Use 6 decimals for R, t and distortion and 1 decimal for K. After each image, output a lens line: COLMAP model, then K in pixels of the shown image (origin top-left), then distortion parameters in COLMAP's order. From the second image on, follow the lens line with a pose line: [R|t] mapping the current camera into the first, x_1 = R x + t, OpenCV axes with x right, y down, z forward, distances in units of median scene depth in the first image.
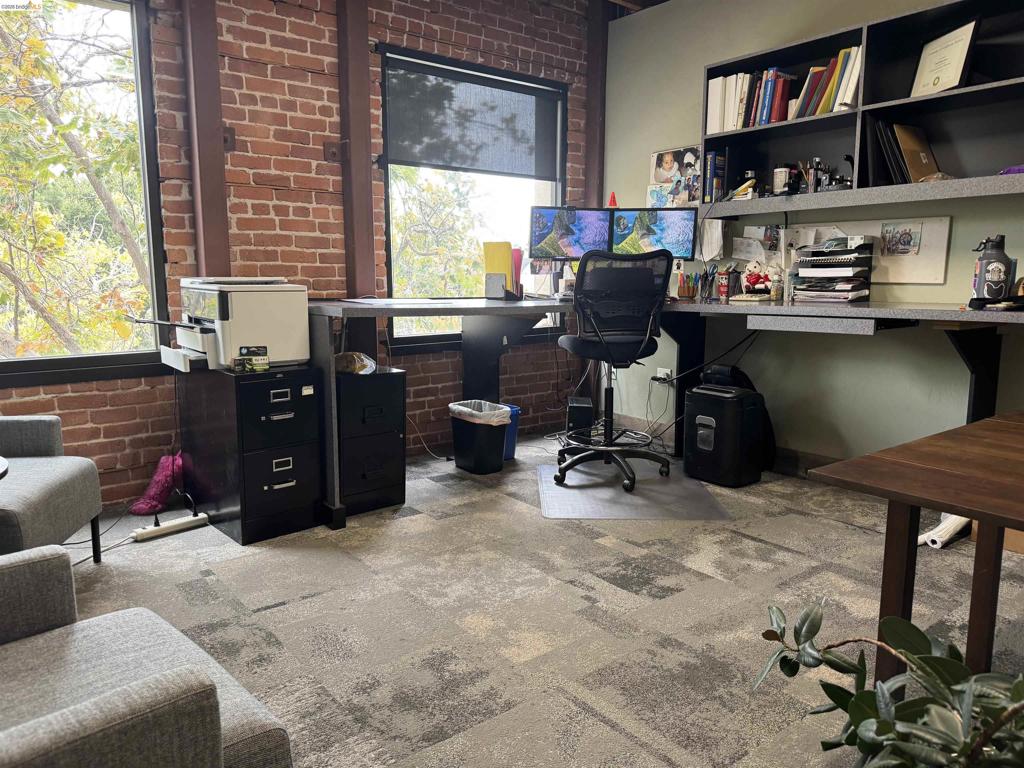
lens RADIAL K [[715.2, 0, 513.9], [0, 715.2, 389.0], [0, 0, 1]] dist [0.062044, -0.078150]
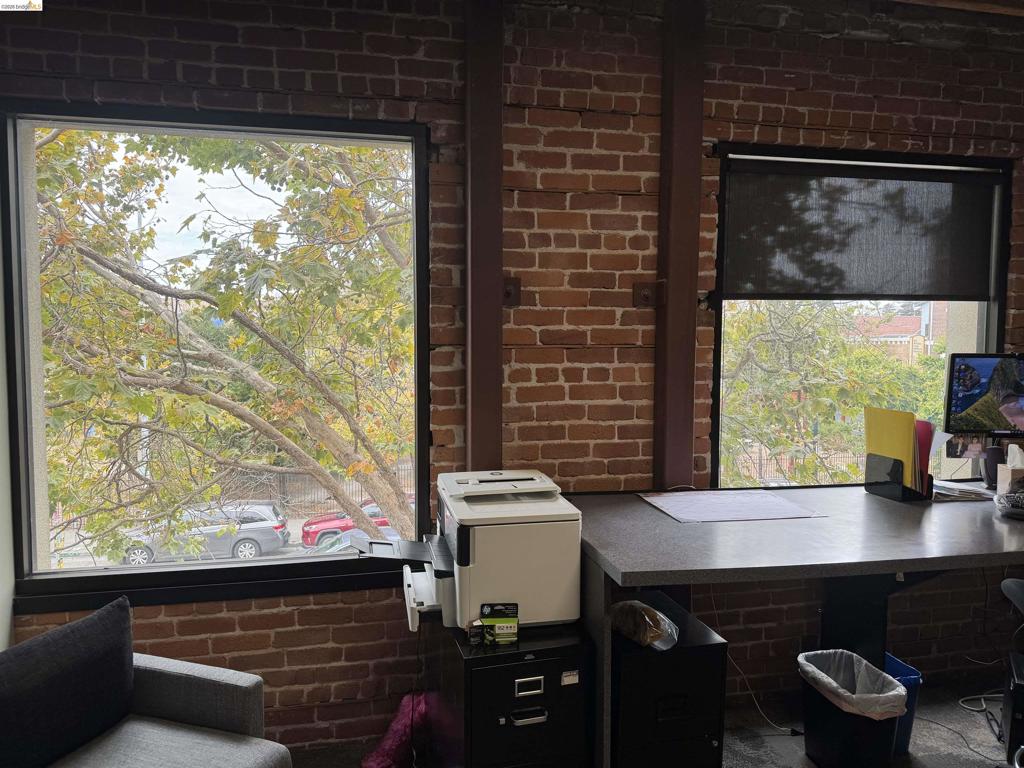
lens RADIAL K [[715.2, 0, 512.5], [0, 715.2, 394.7], [0, 0, 1]] dist [0.062044, -0.078150]
pose [[0.891217, 0.029414, -0.452622, -0.036509], [-0.070908, 0.994661, -0.074979, -0.167262], [0.448000, 0.098918, 0.888544, 0.303855]]
